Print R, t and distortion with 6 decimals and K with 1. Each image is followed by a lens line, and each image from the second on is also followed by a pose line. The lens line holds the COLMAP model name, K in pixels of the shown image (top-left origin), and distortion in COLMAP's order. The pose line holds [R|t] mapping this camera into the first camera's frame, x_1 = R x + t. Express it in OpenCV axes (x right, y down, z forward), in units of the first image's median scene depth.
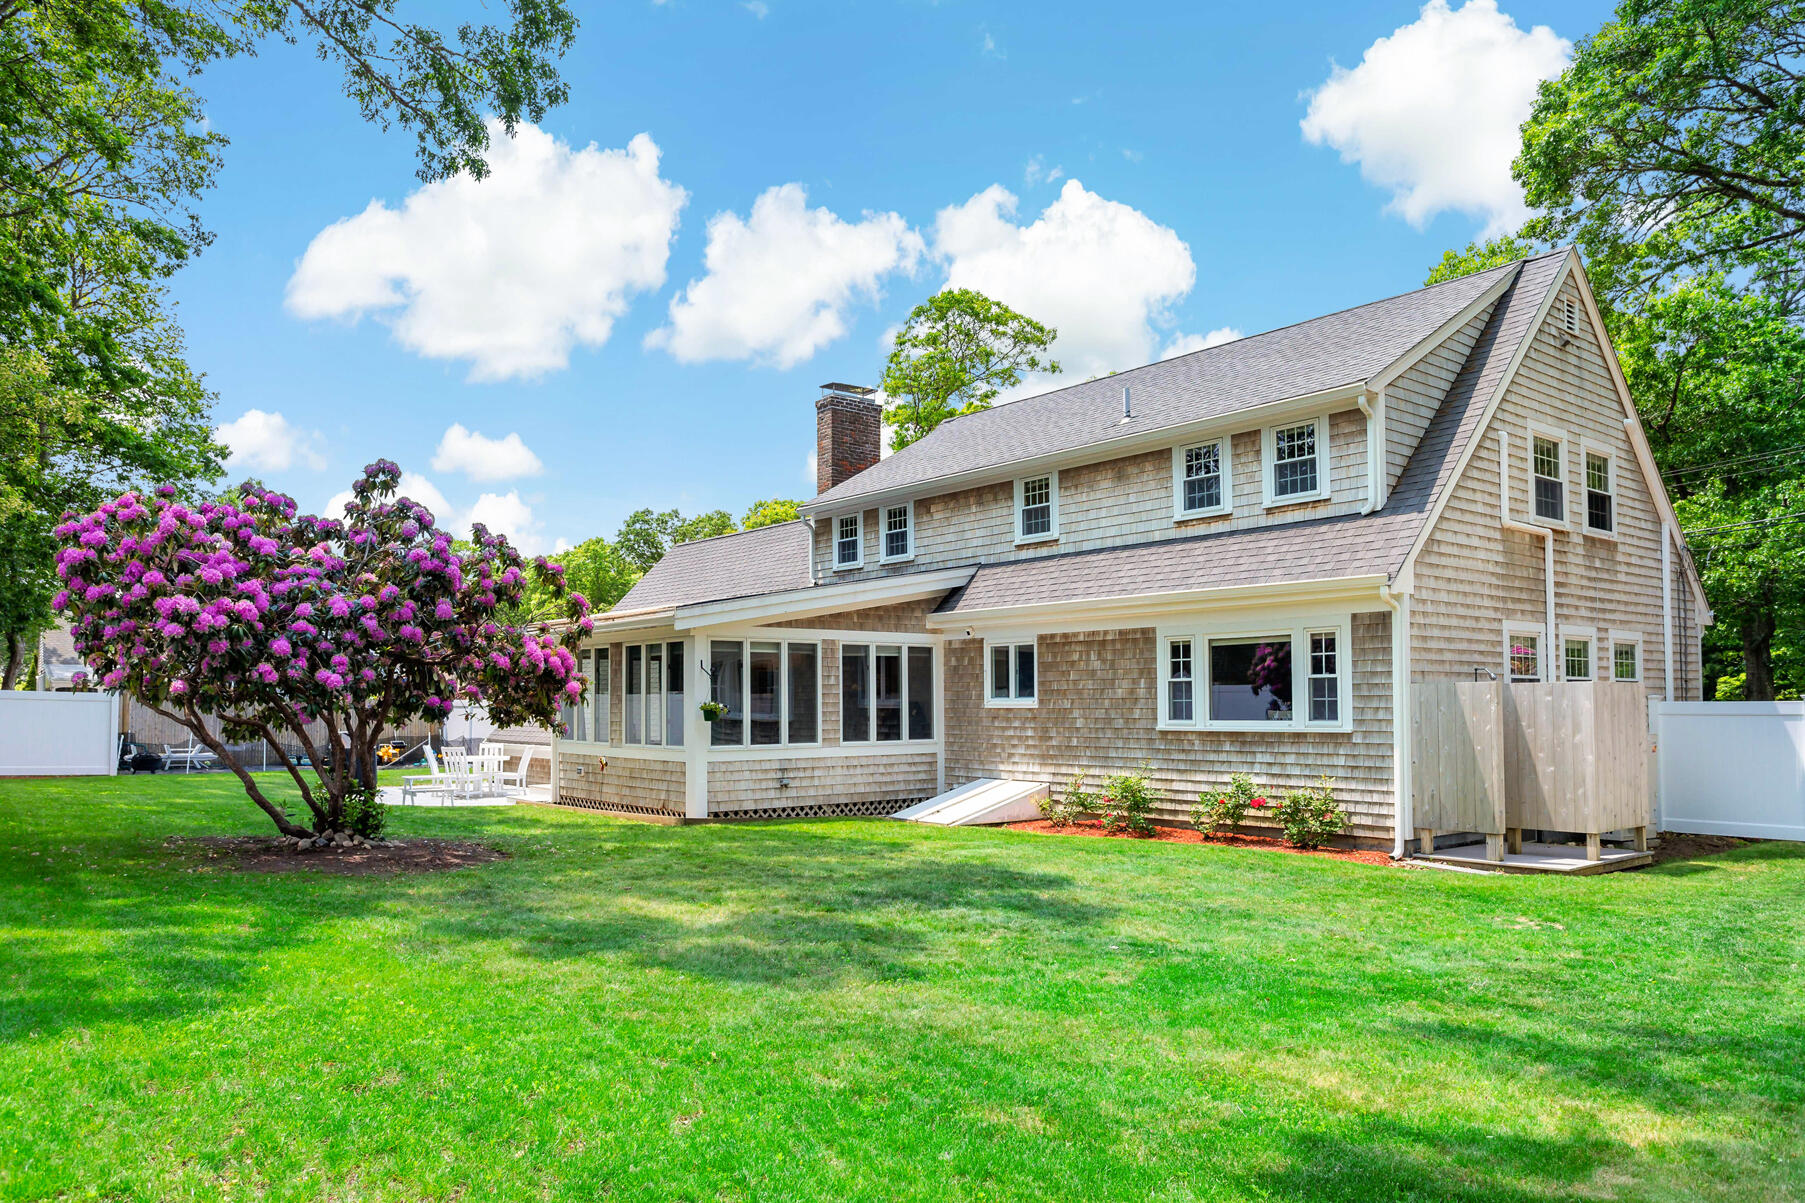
lens RADIAL K [[1232.5, 0, 903.2], [0, 1232.5, 664.3], [0, 0, 1]] dist [-0.001762, -0.000681]
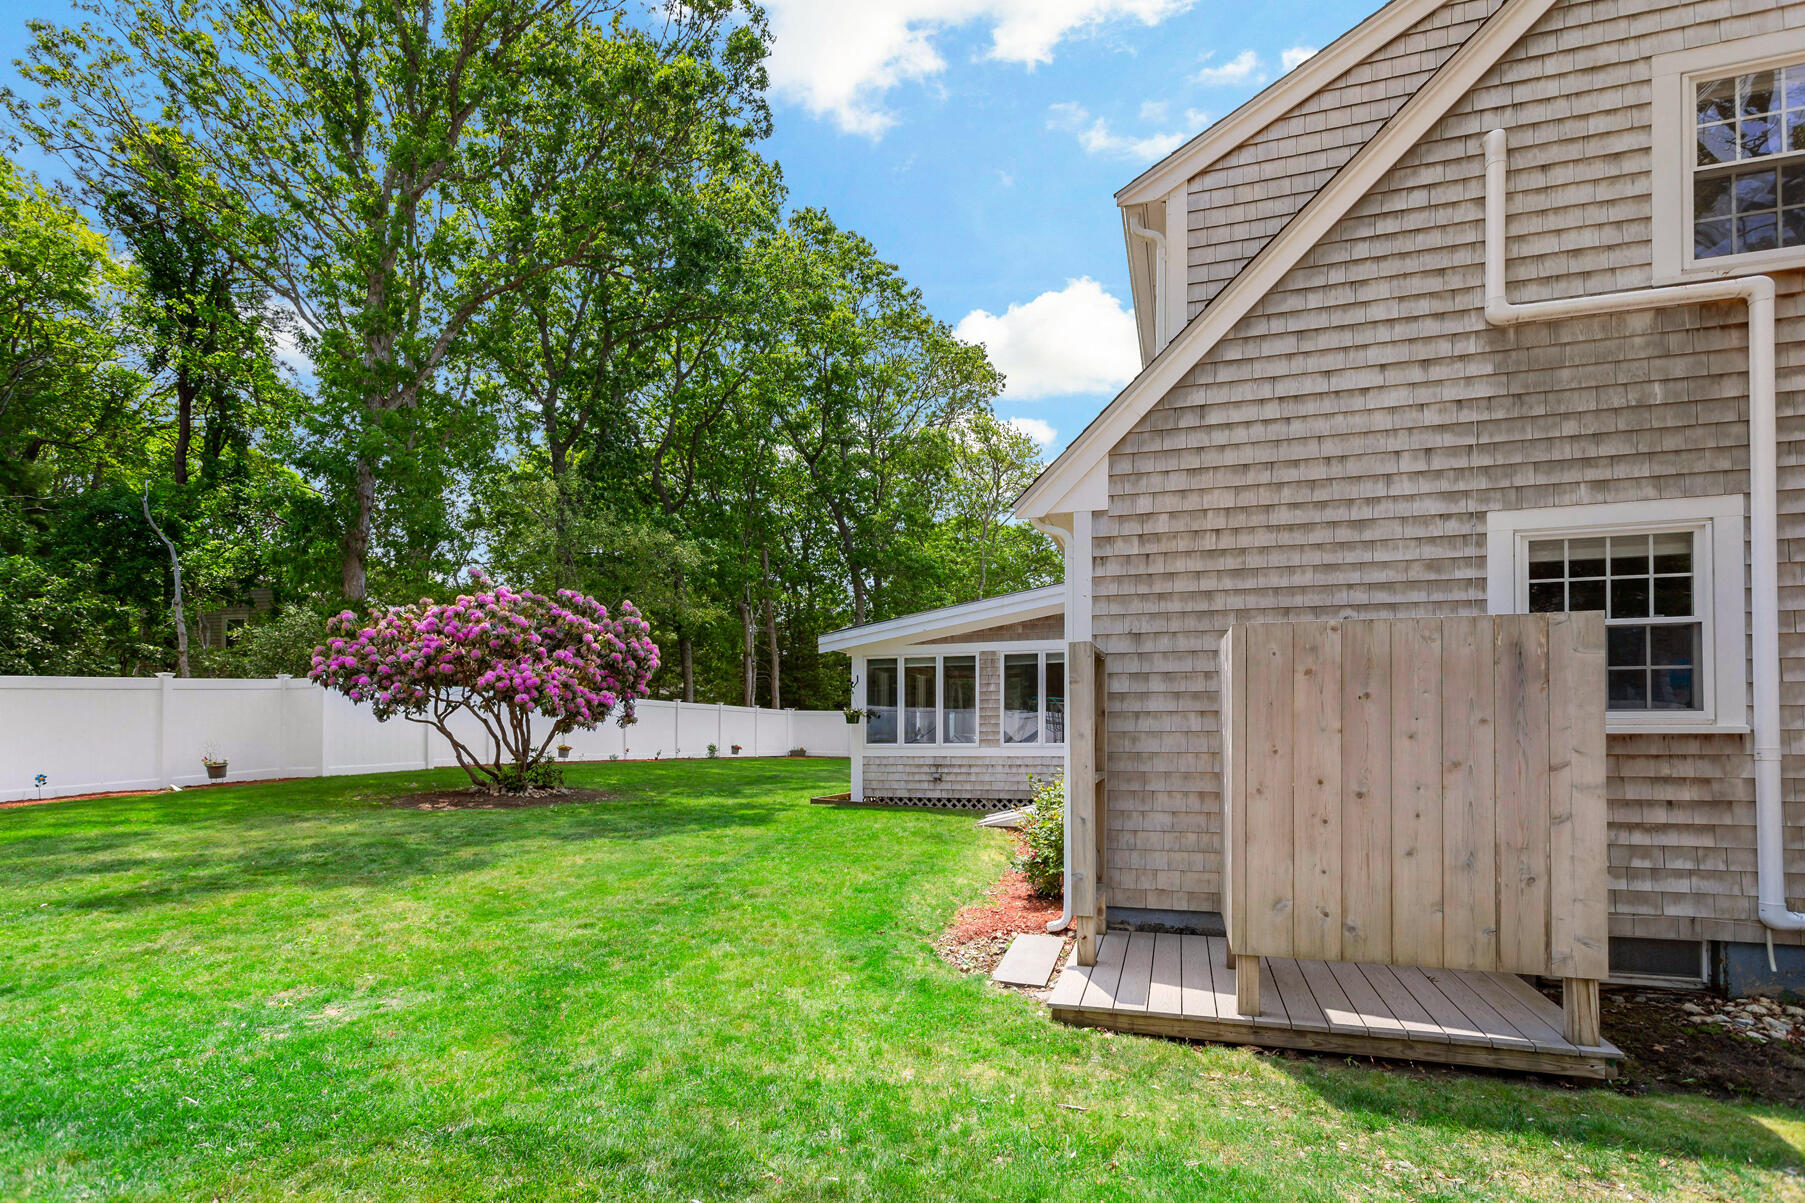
lens RADIAL K [[835.6, 0, 836.9], [0, 835.6, 720.5], [0, 0, 1]] dist [0.001585, 0.000461]
pose [[0.560210, -0.006271, -0.828327, 0.542824], [0.032218, 0.999380, 0.014224, 0.030639], [0.827724, -0.034656, 0.560064, 0.514966]]
